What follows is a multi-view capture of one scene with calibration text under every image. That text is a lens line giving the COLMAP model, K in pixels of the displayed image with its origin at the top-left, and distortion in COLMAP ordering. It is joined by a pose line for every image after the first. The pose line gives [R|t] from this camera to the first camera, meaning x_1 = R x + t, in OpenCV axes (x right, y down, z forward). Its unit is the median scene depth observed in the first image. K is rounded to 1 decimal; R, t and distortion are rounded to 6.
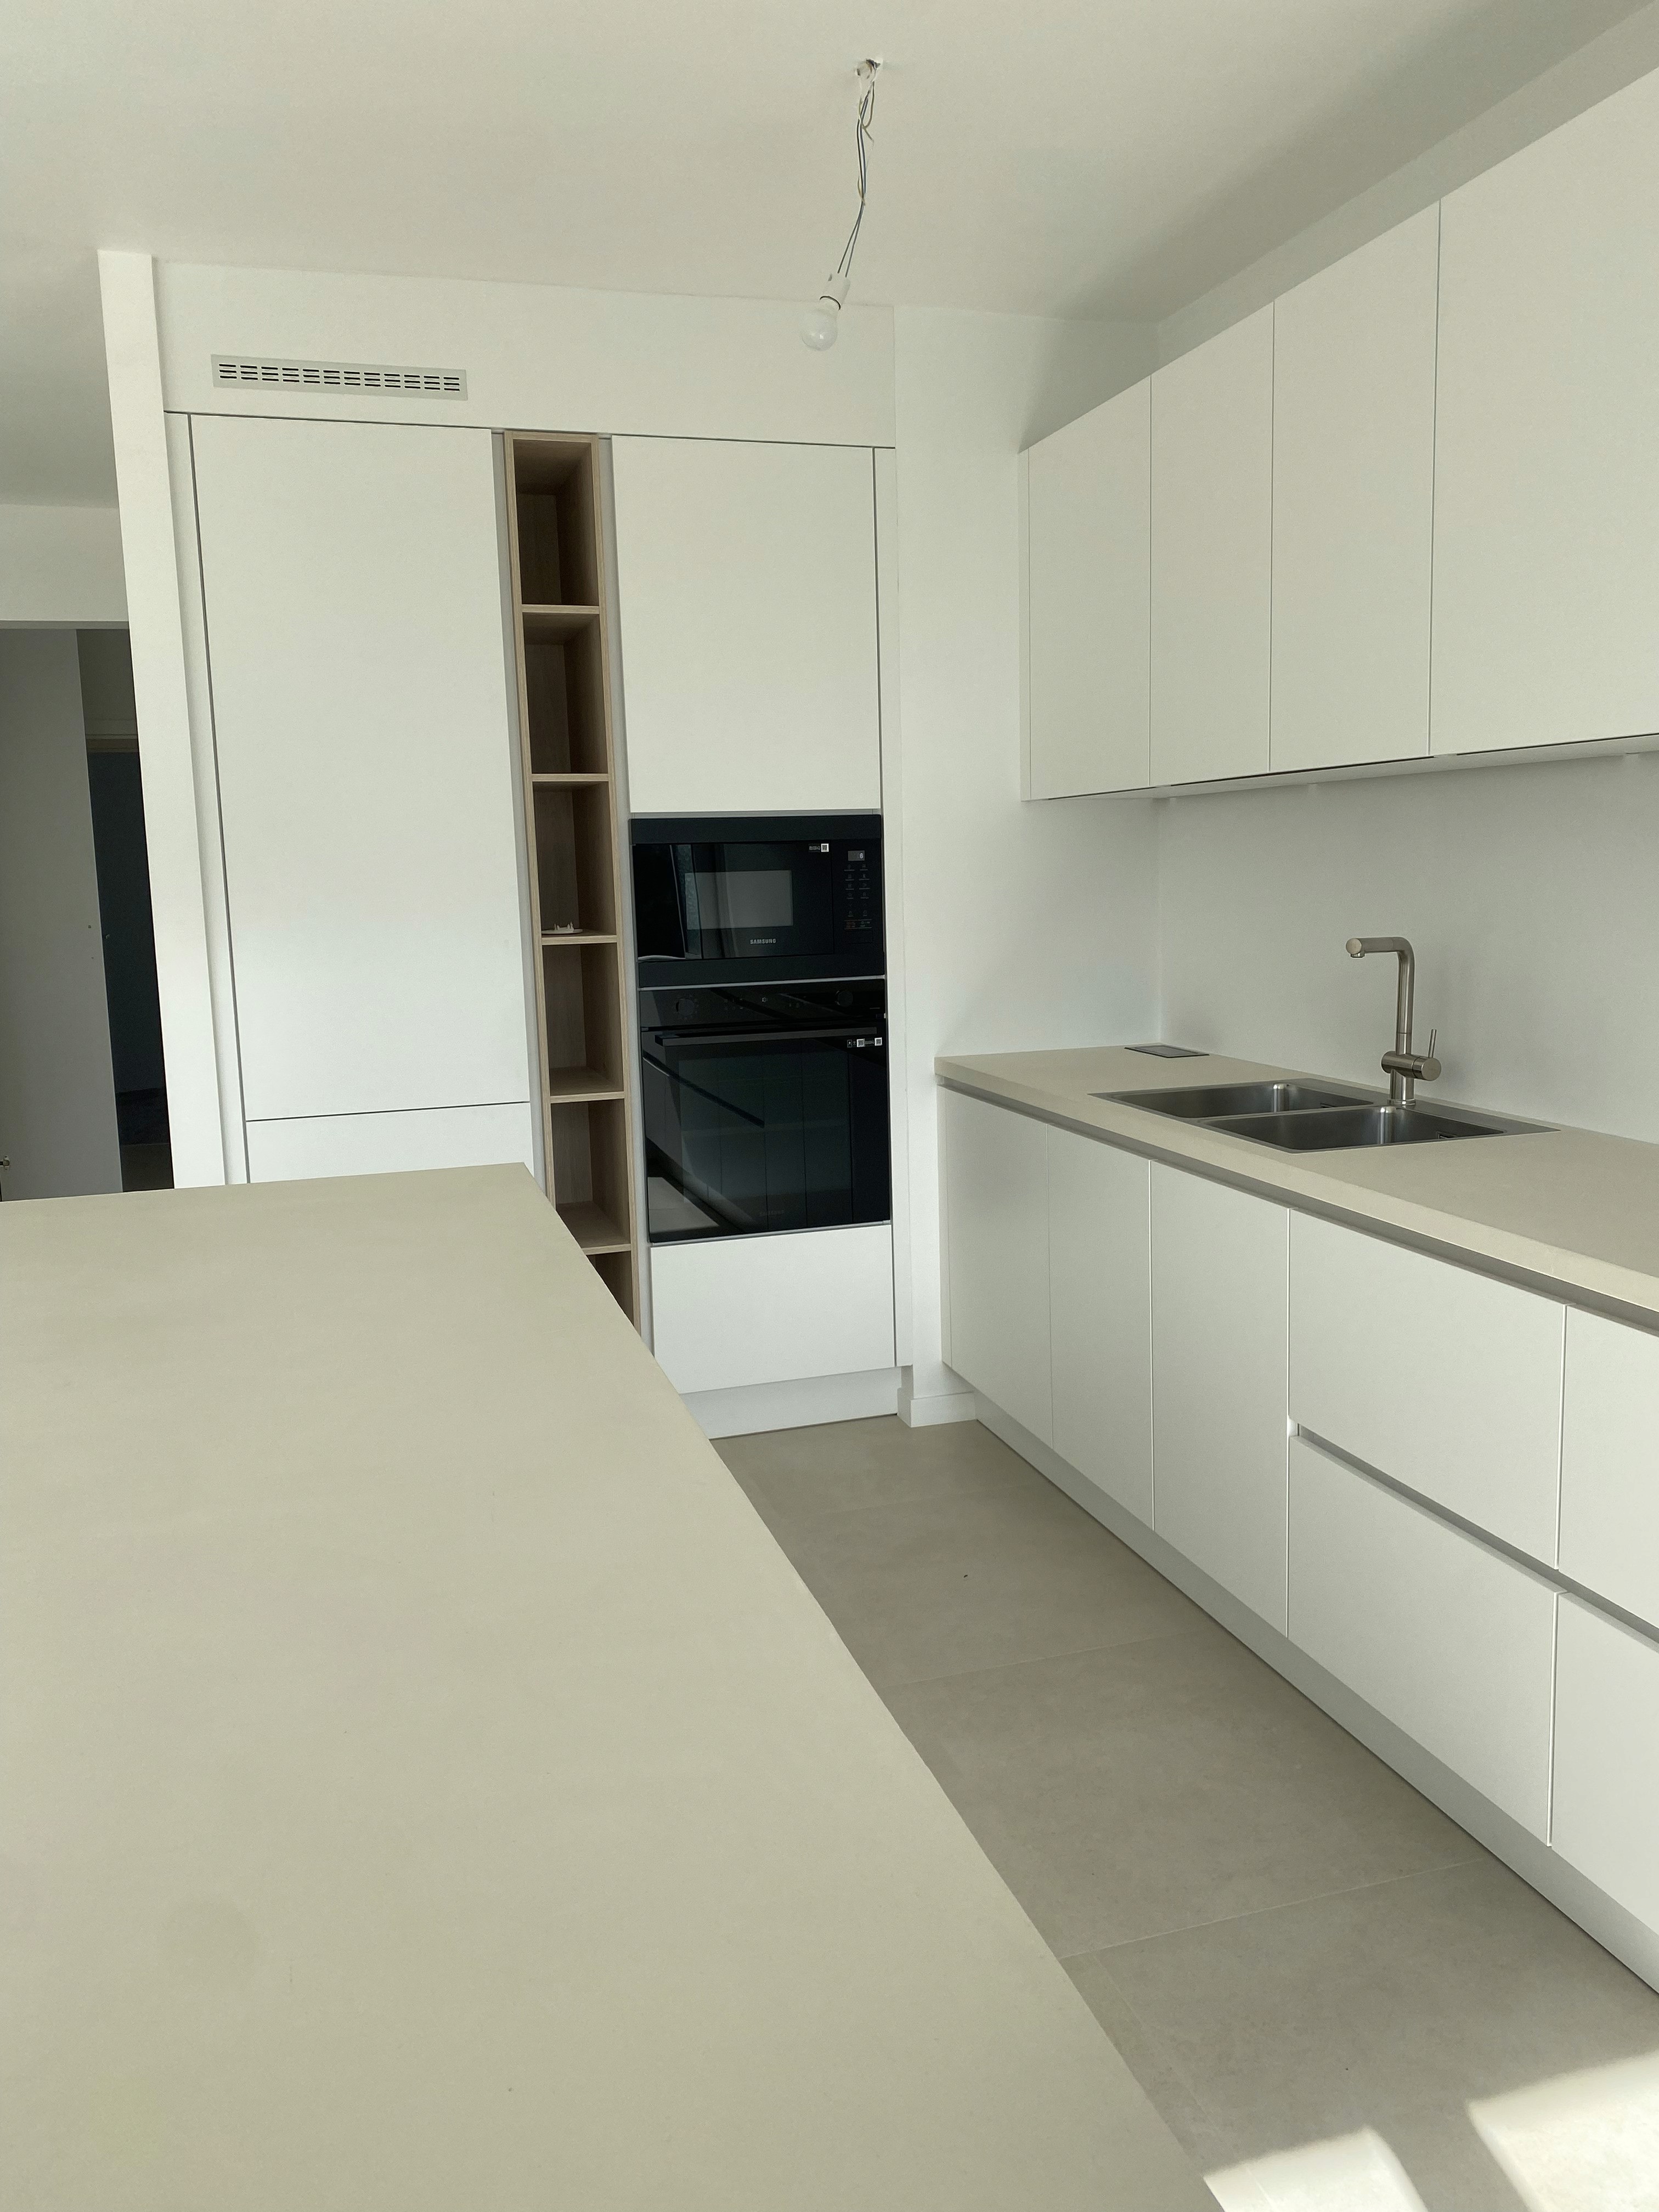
lens RADIAL K [[1672.6, 0, 829.6], [0, 1672.6, 1105.6], [0, 0, 1]] dist [0.019694, -0.003972]
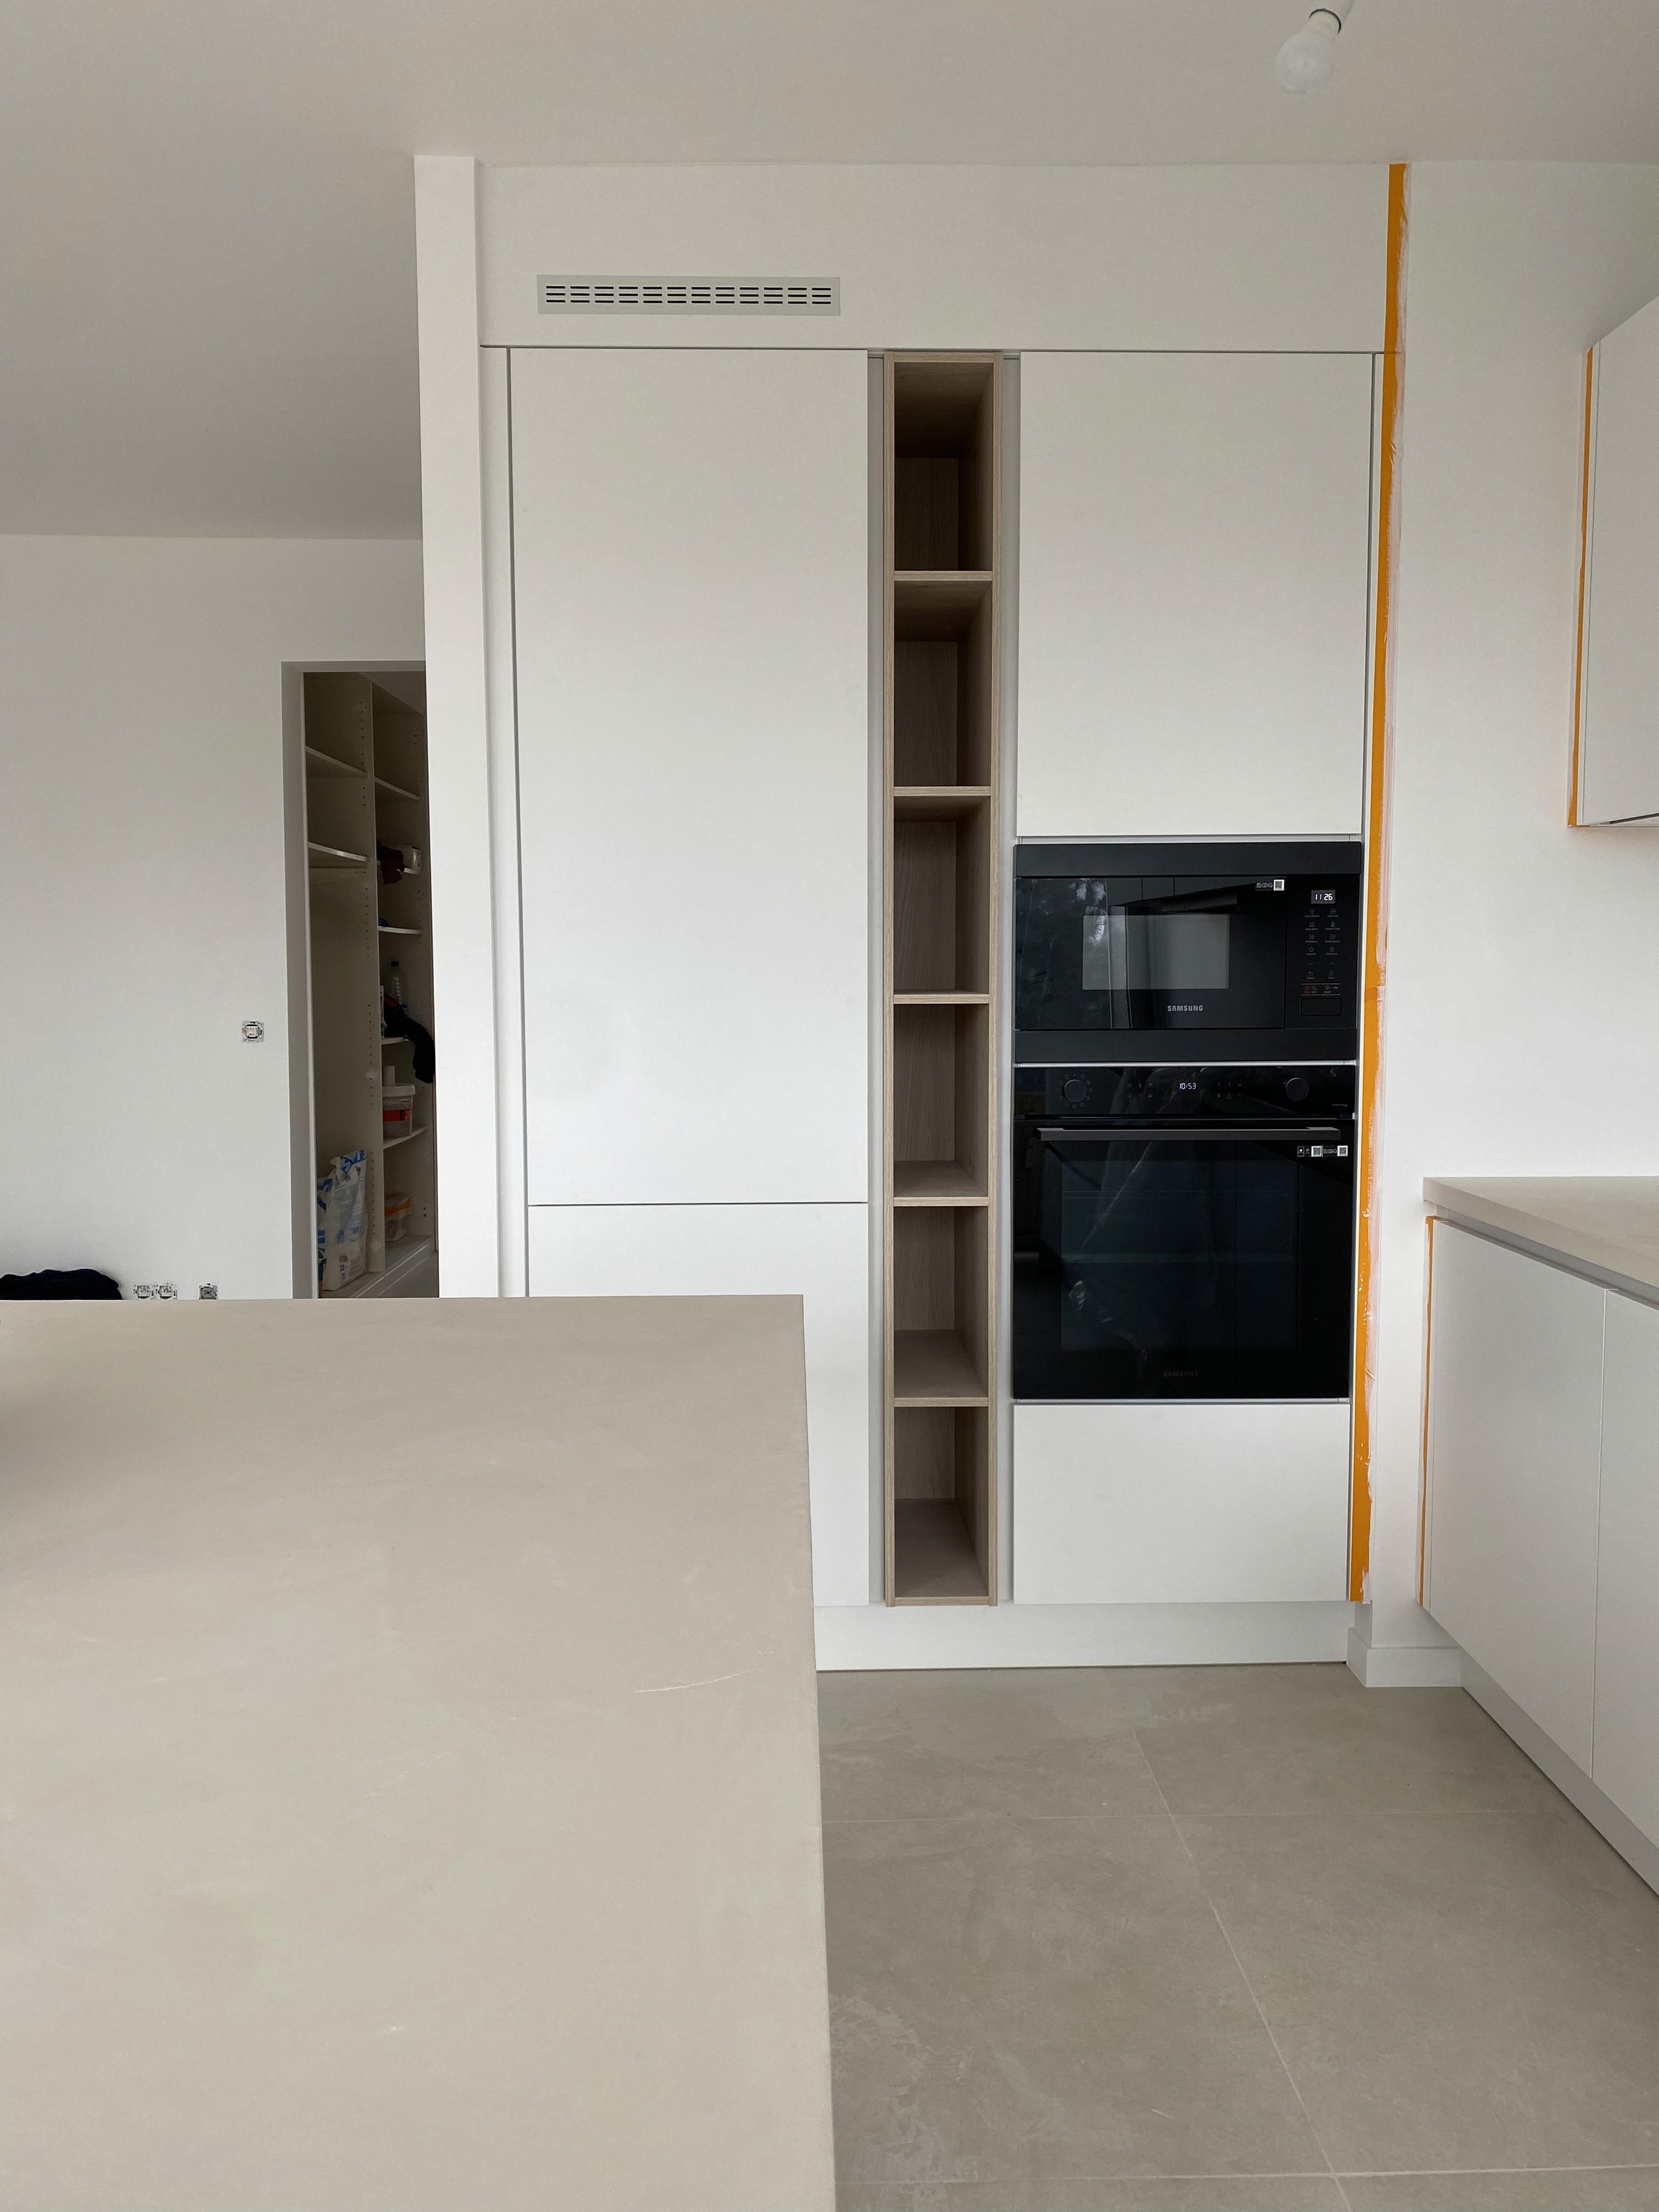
lens RADIAL K [[1672.6, 0, 819.1], [0, 1672.6, 1096.5], [0, 0, 1]] dist [0.019694, -0.003972]
pose [[0.961312, 0.047181, -0.271393, 0.007493], [-0.064033, 0.996509, -0.053573, -0.008484], [0.267918, 0.068879, 0.960977, 0.248128]]
